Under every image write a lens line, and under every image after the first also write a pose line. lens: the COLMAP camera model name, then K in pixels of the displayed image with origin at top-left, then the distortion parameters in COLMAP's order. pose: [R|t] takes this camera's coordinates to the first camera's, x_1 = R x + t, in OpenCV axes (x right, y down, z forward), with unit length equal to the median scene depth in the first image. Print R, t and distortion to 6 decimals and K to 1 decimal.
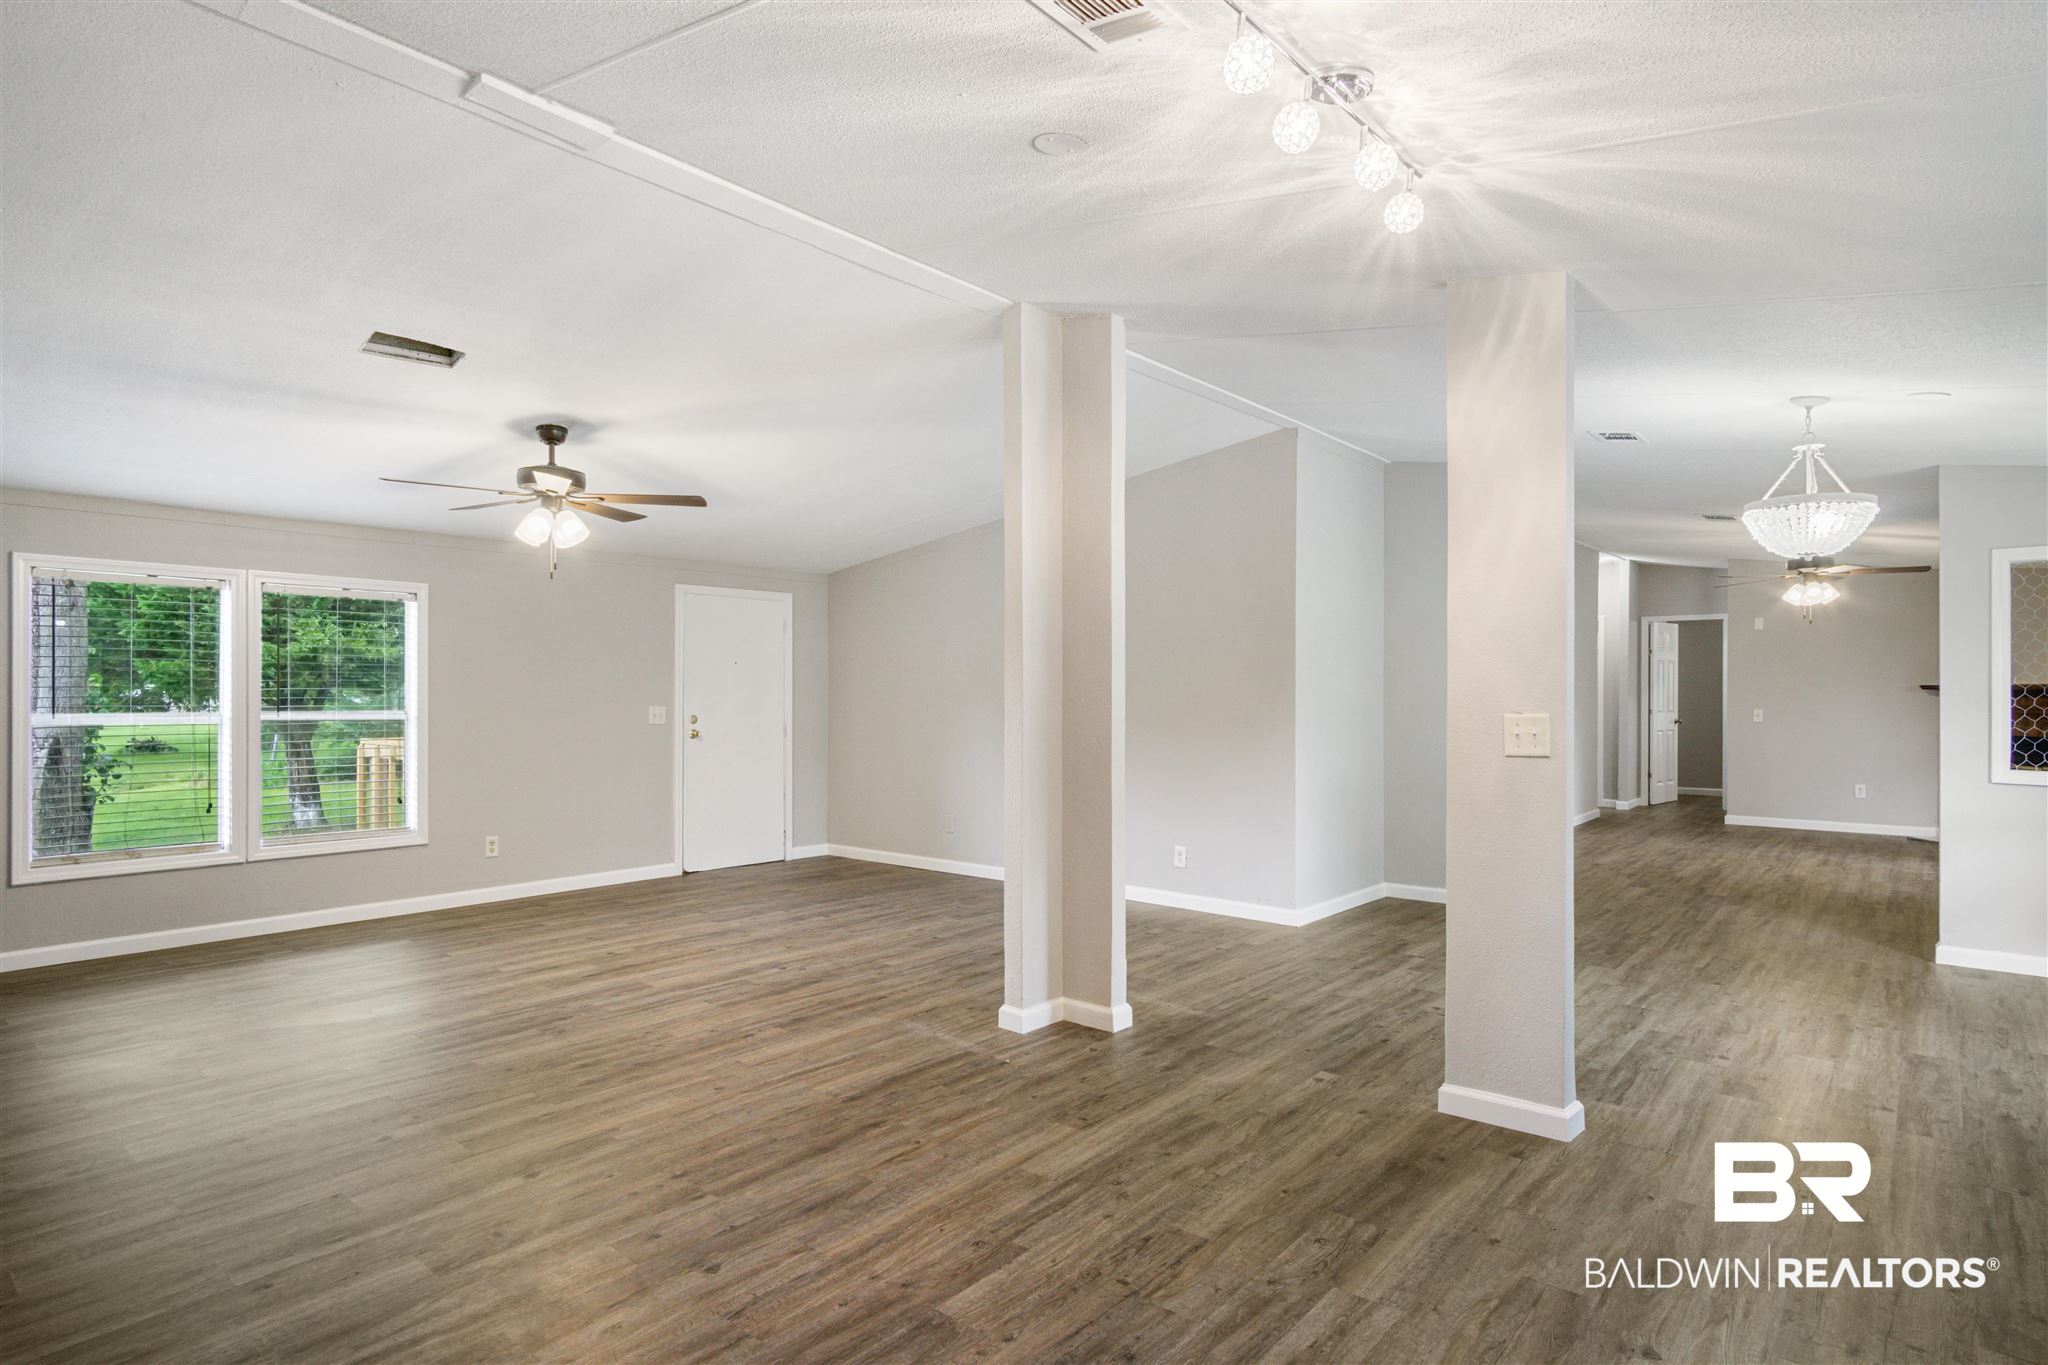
lens RADIAL K [[1101.4, 0, 1014.1], [0, 1101.4, 685.8], [0, 0, 1]] dist [-0.002396, 0.003577]
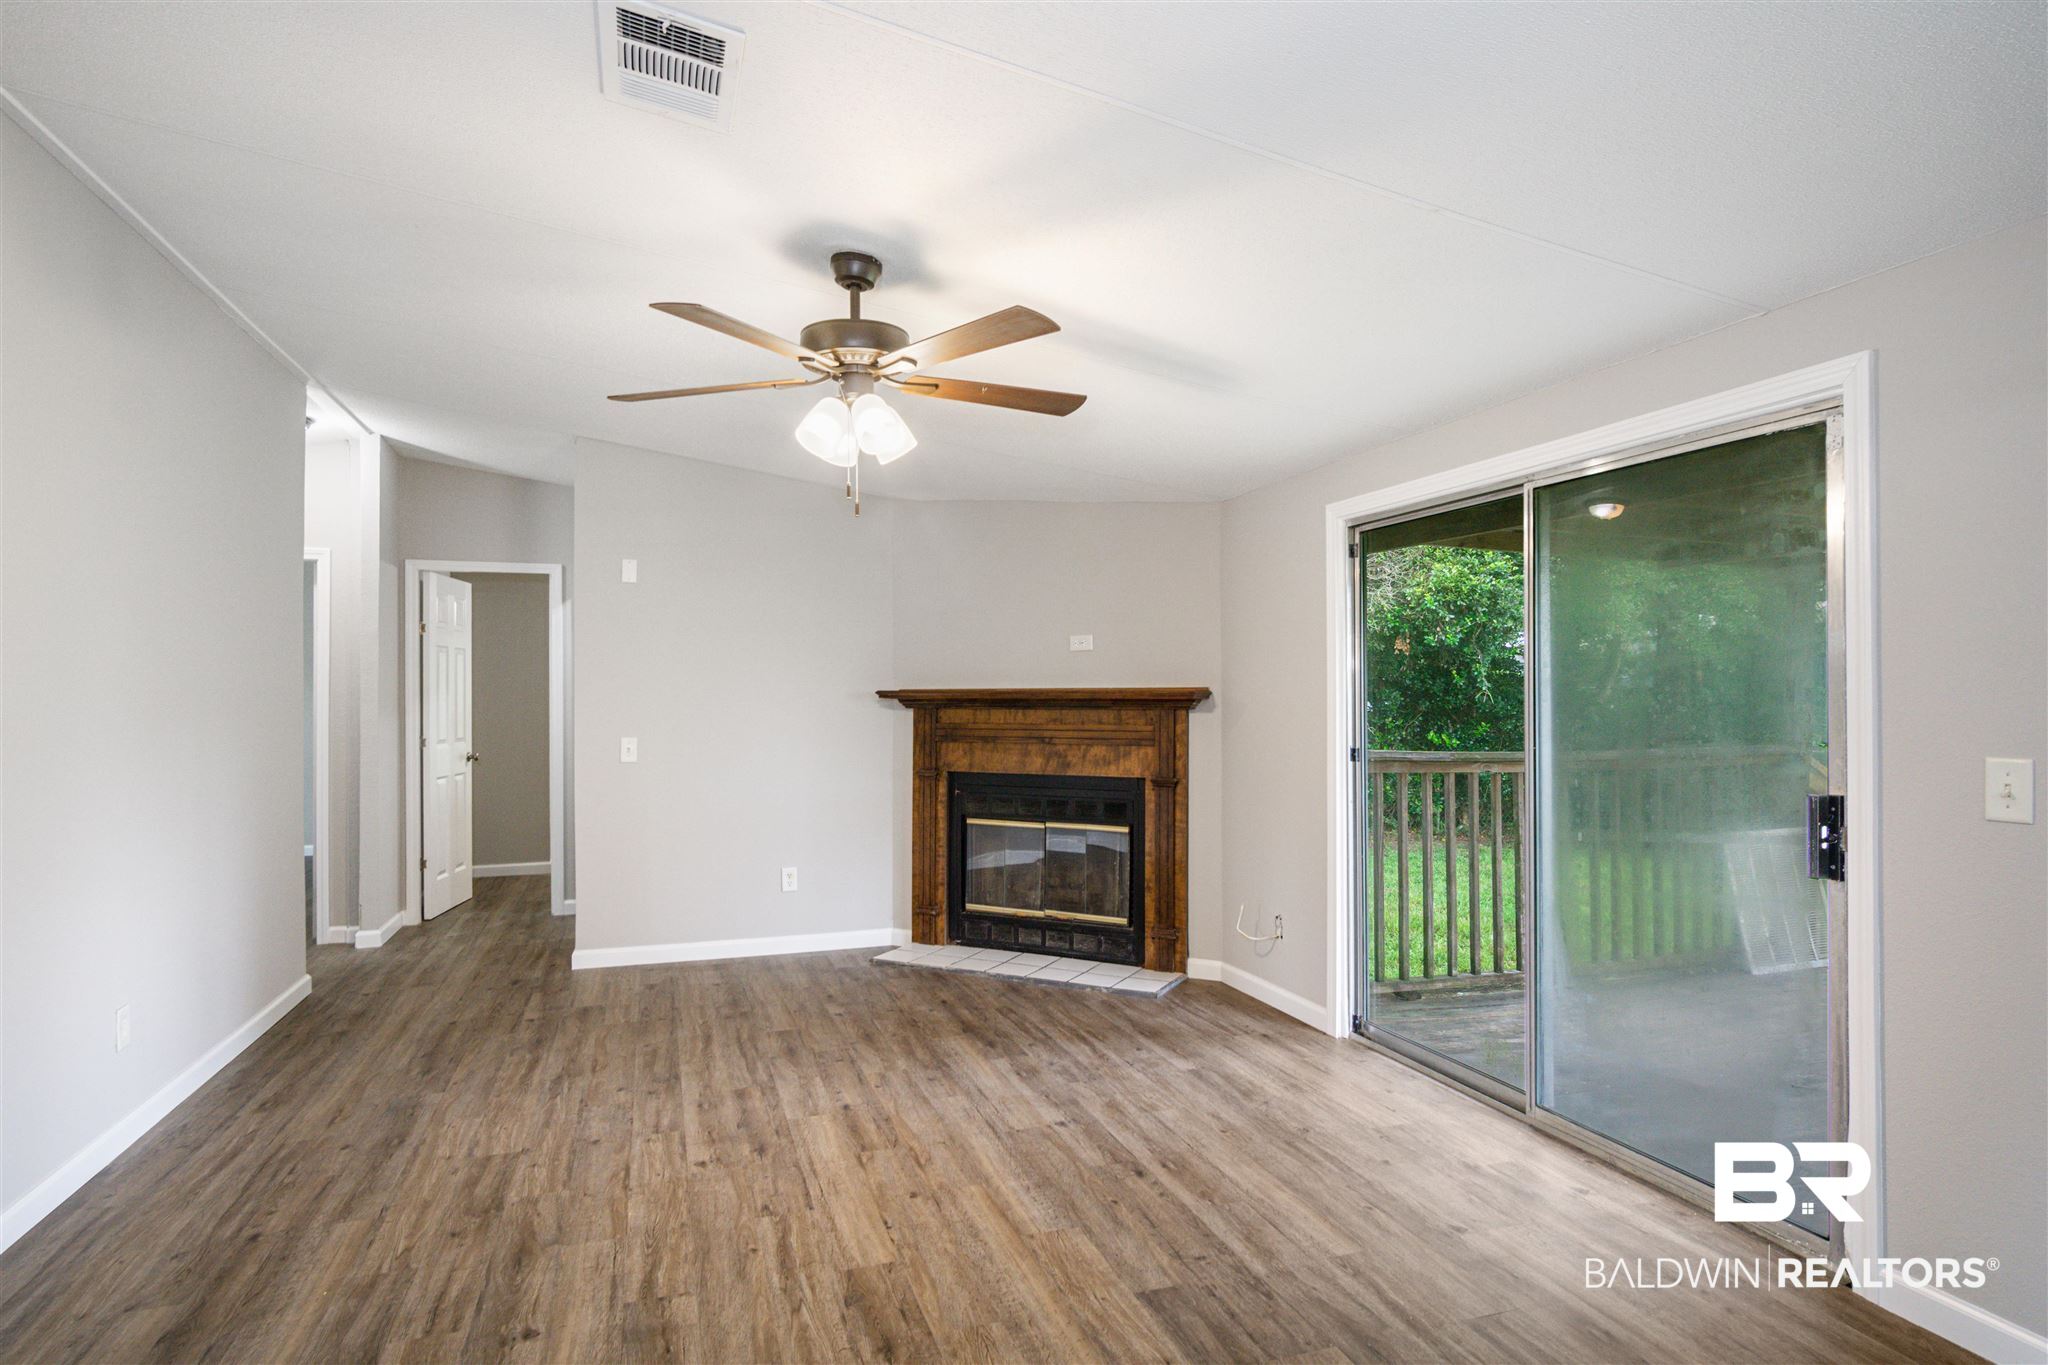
lens RADIAL K [[1085.5, 0, 1003.5], [0, 1085.5, 684.5], [0, 0, 1]] dist [-0.002803, 0.000088]
pose [[0.527281, 0.006746, 0.849664, 0.790679], [0.003923, 0.999938, -0.010374, 0.006734], [-0.849682, 0.008803, 0.527222, 1.370212]]
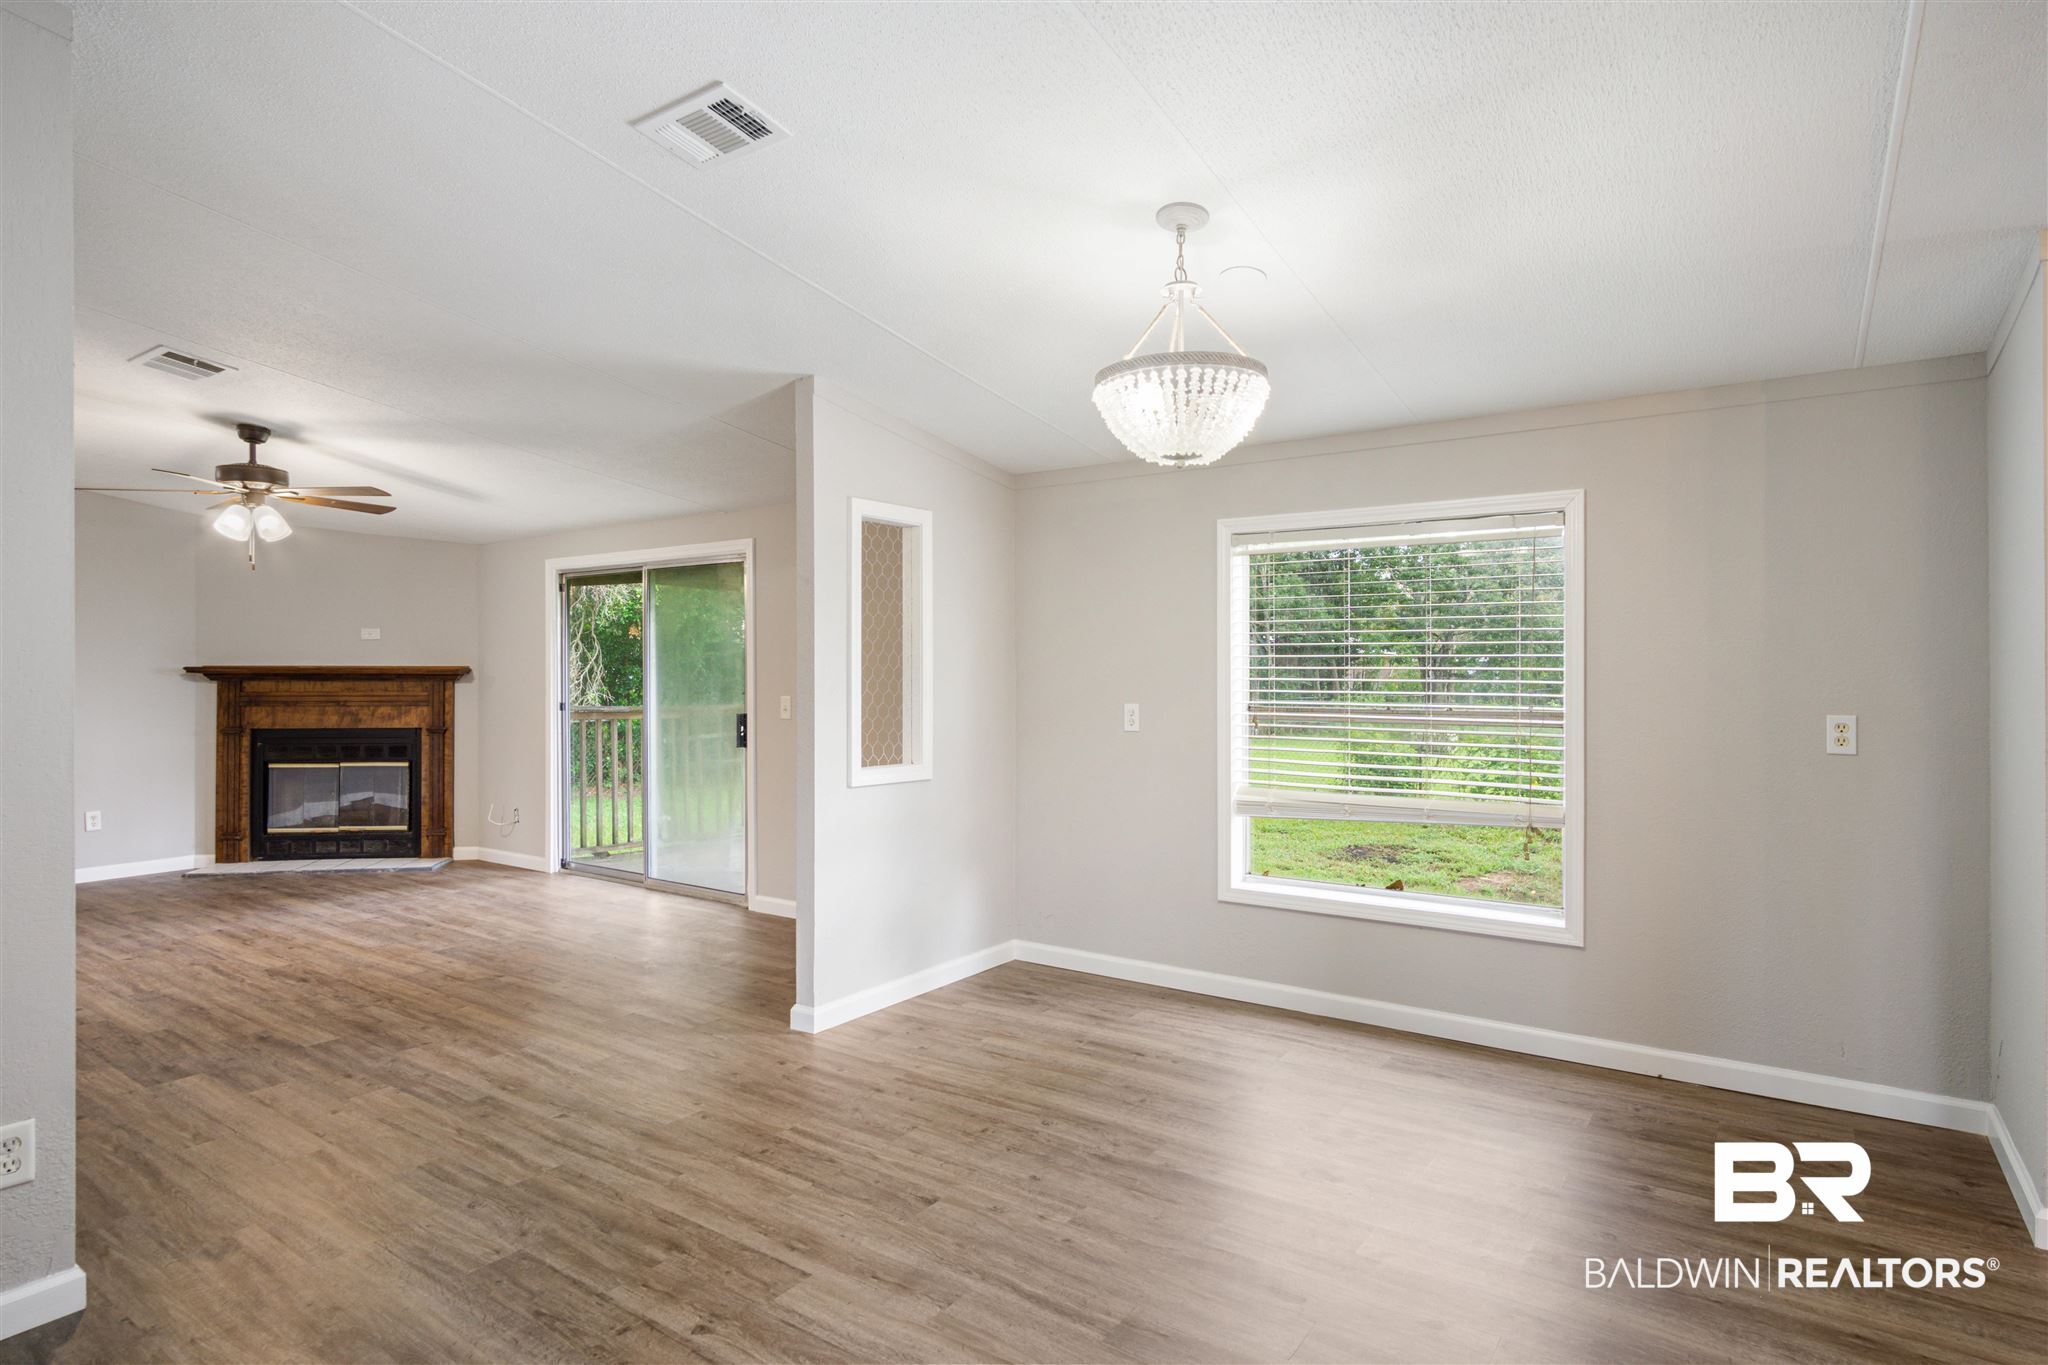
lens RADIAL K [[1085.5, 0, 1003.5], [0, 1085.5, 684.5], [0, 0, 1]] dist [-0.002803, 0.000088]
pose [[-0.089837, -0.013759, 0.995861, 0.102481], [-0.001395, 0.999905, 0.013689, 0.002868], [-0.995955, -0.000159, -0.089848, 1.105786]]
